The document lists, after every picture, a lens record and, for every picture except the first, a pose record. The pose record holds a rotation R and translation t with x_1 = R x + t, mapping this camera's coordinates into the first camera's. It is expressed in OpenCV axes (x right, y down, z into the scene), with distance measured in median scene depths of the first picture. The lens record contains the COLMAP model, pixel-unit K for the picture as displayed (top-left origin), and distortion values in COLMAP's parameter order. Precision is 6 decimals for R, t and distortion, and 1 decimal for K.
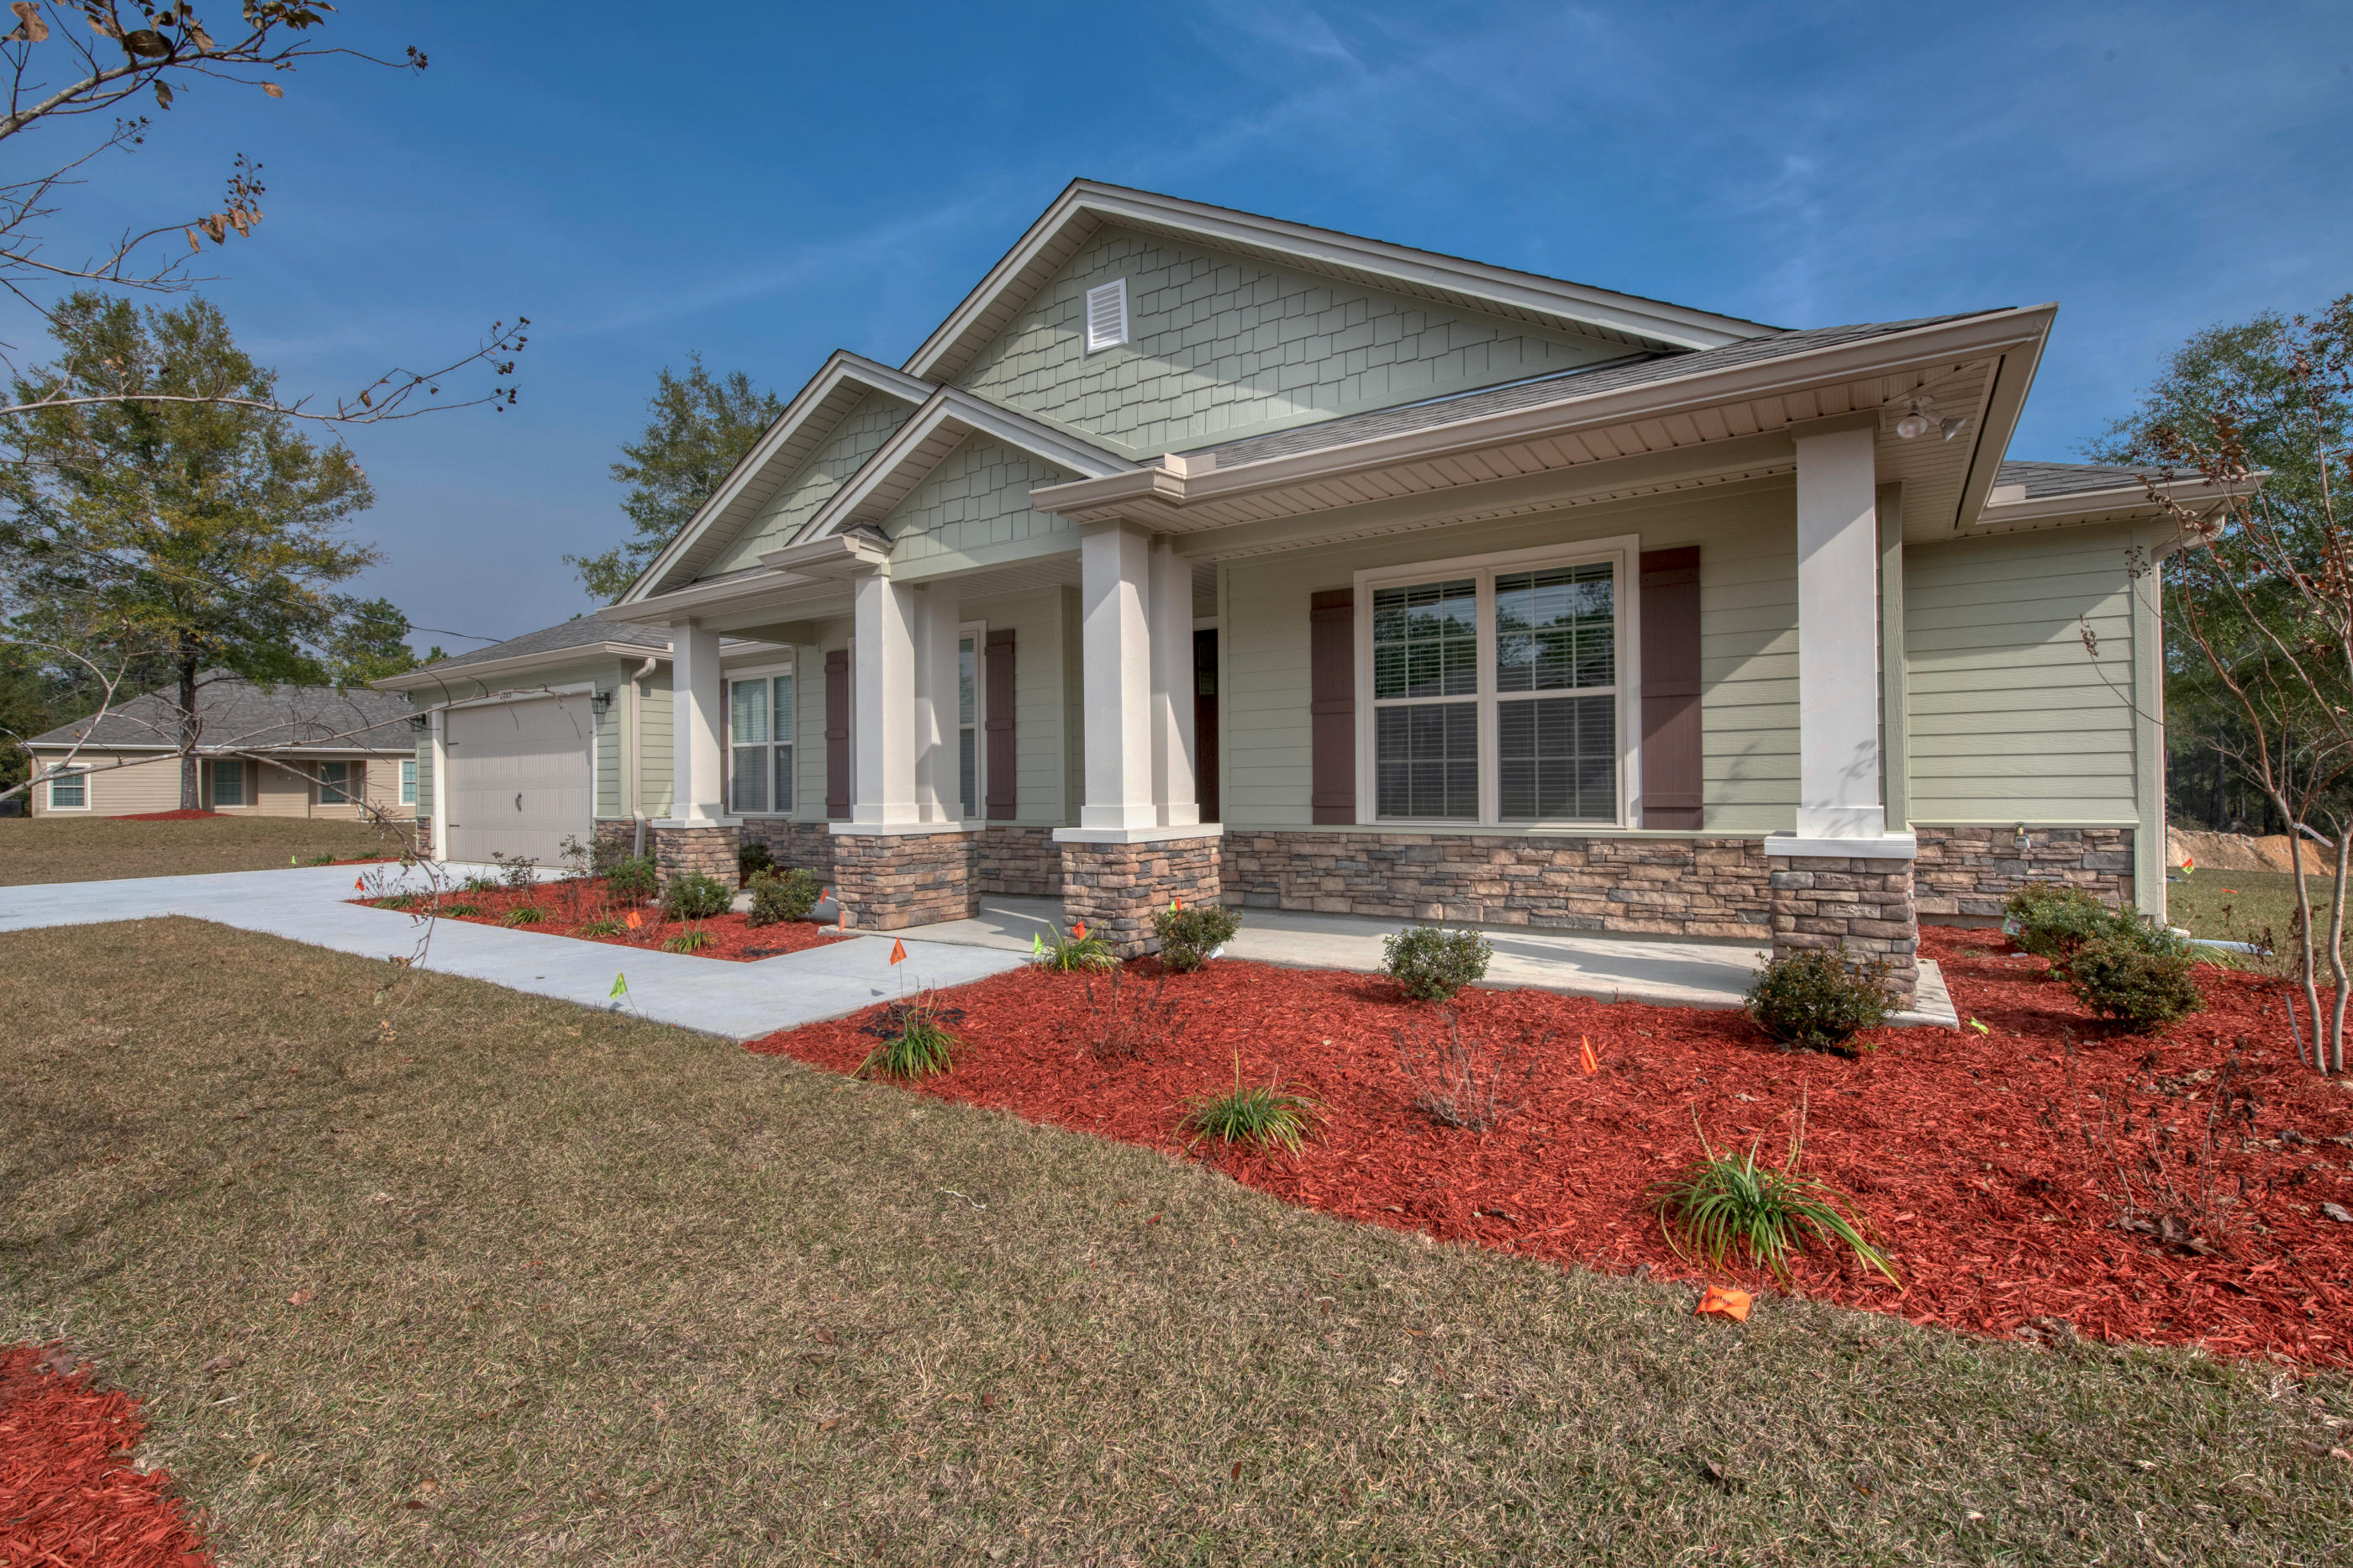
lens RADIAL K [[1032.7, 0, 1166.5], [0, 1032.7, 782.4], [0, 0, 1]] dist [0.001670, -0.003907]
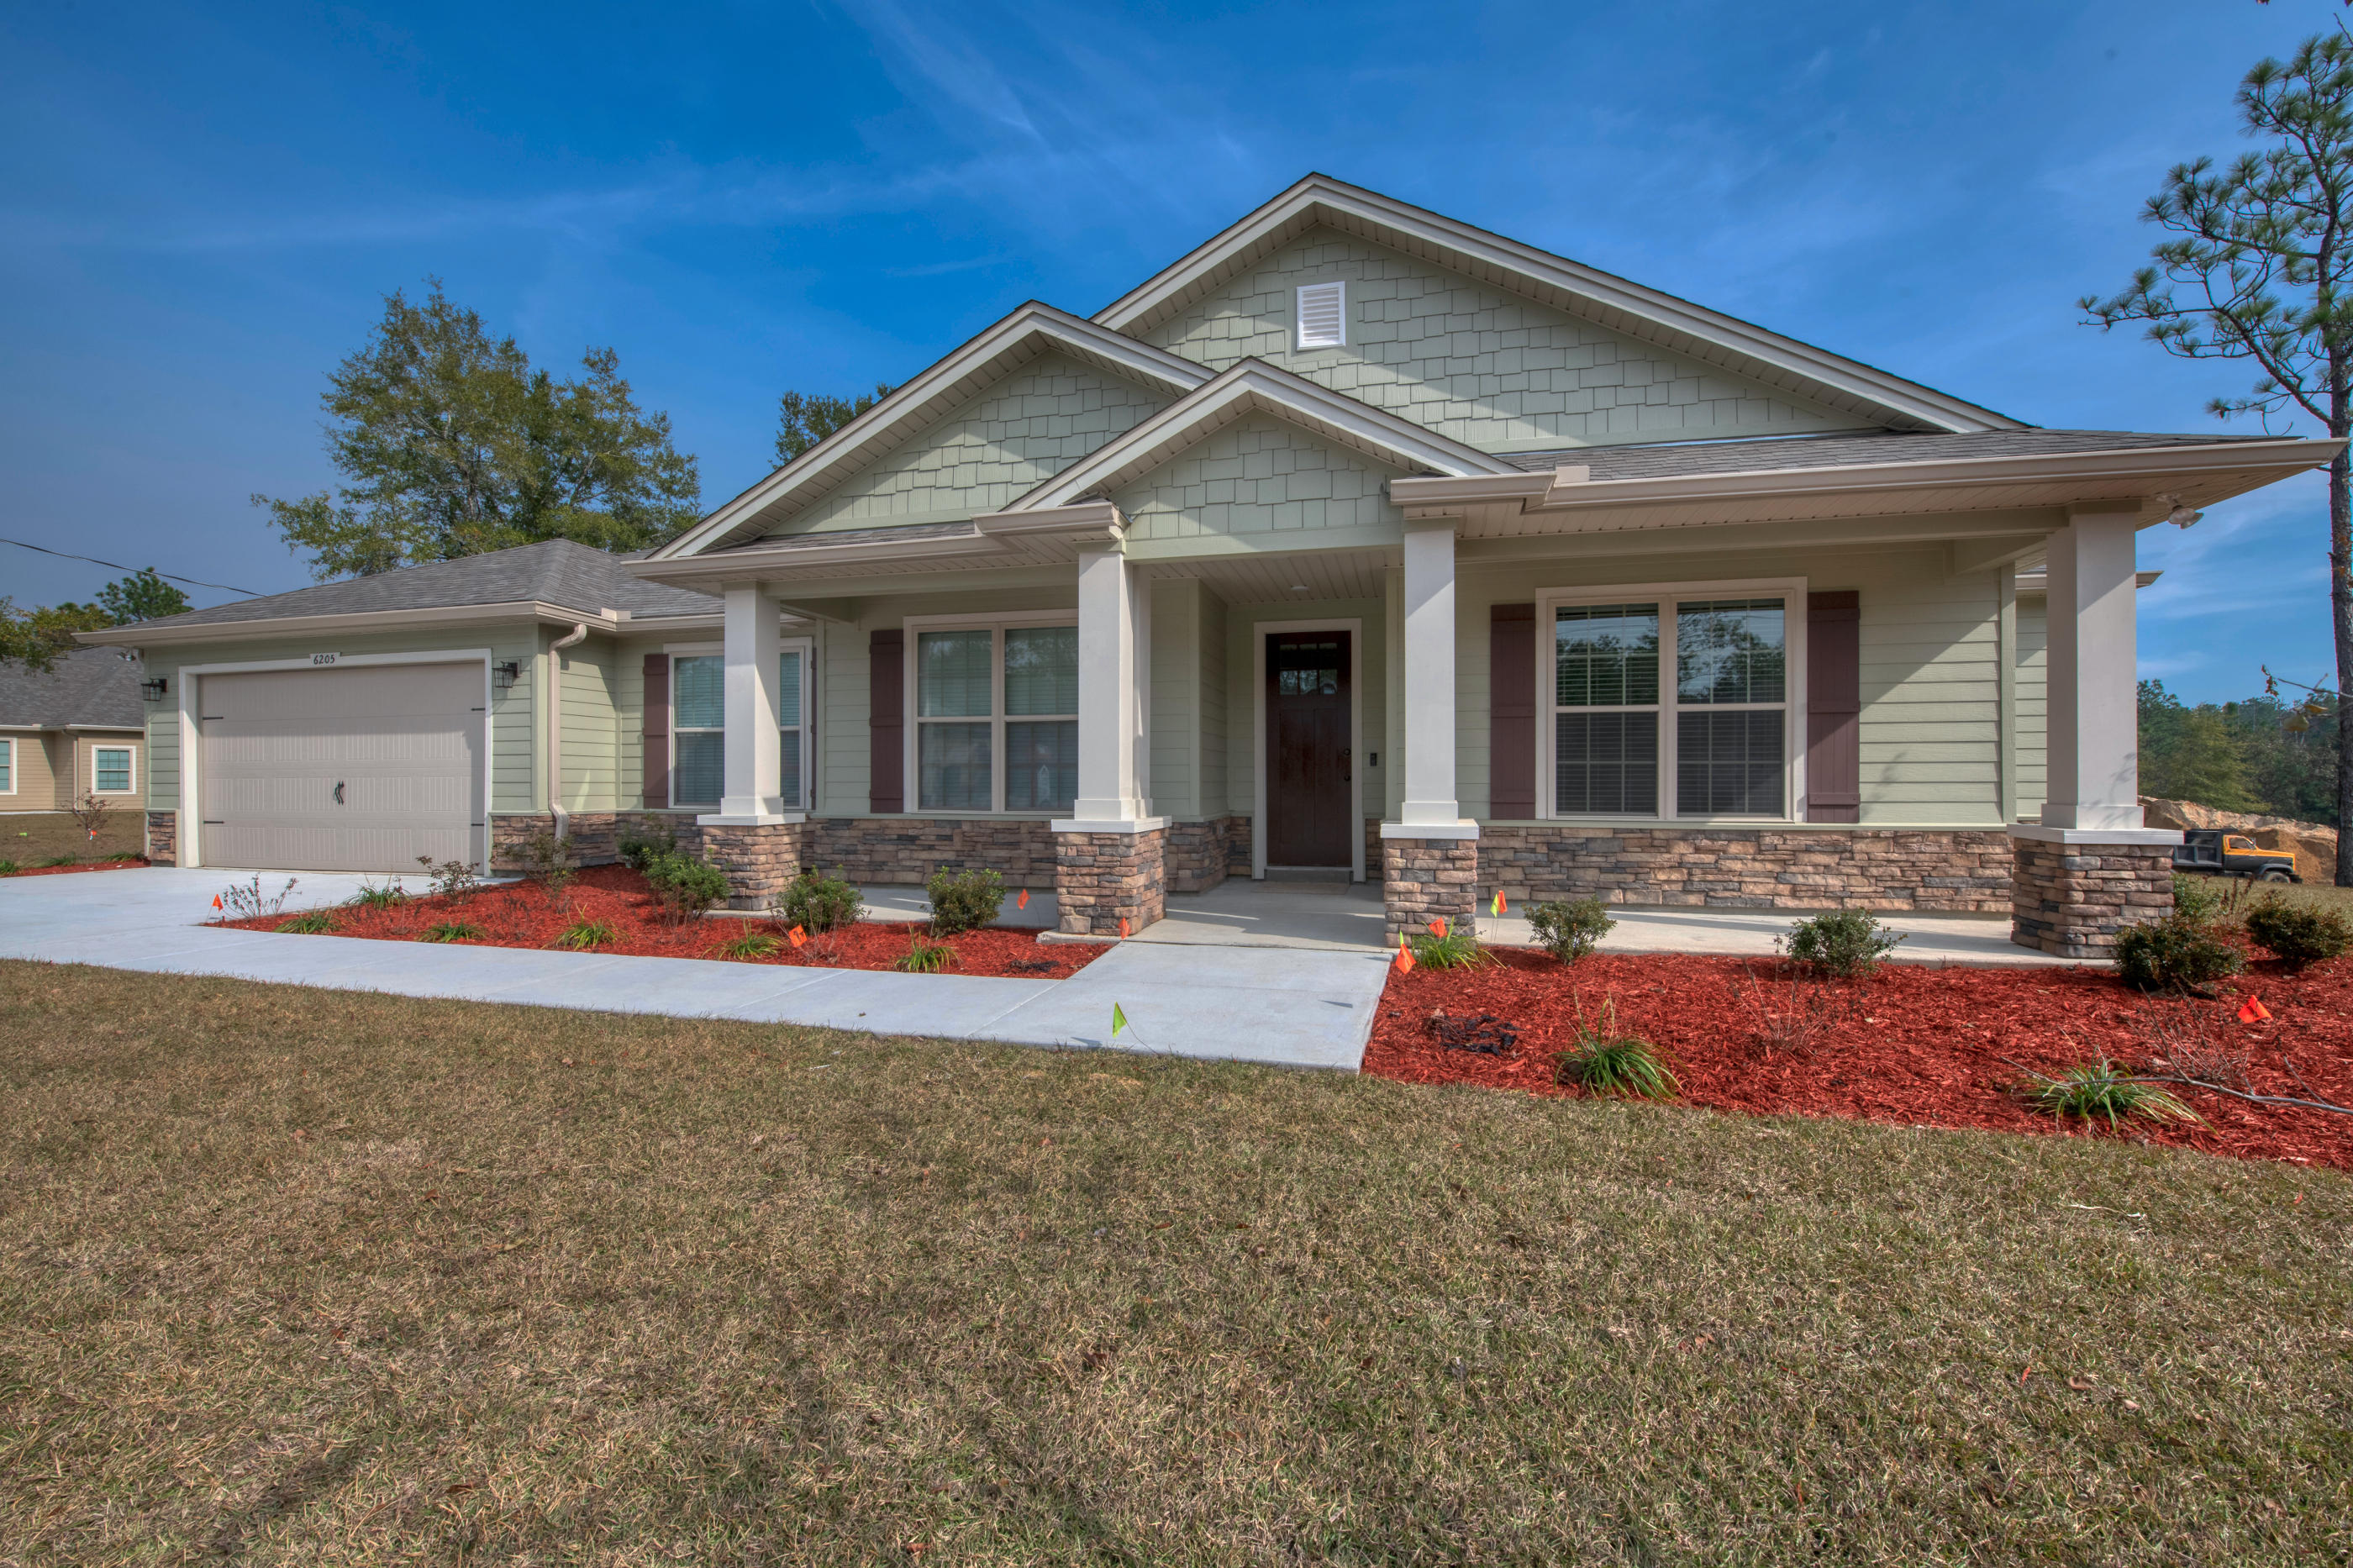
lens RADIAL K [[941.1, 0, 1177.5], [0, 941.1, 783.4], [0, 0, 1]] dist [-0.011982, -0.000301]
pose [[0.941689, 0.009903, 0.336339, -0.527510], [-0.011415, 0.999932, 0.002520, 0.004539], [-0.336291, -0.006212, 0.941738, 0.194879]]
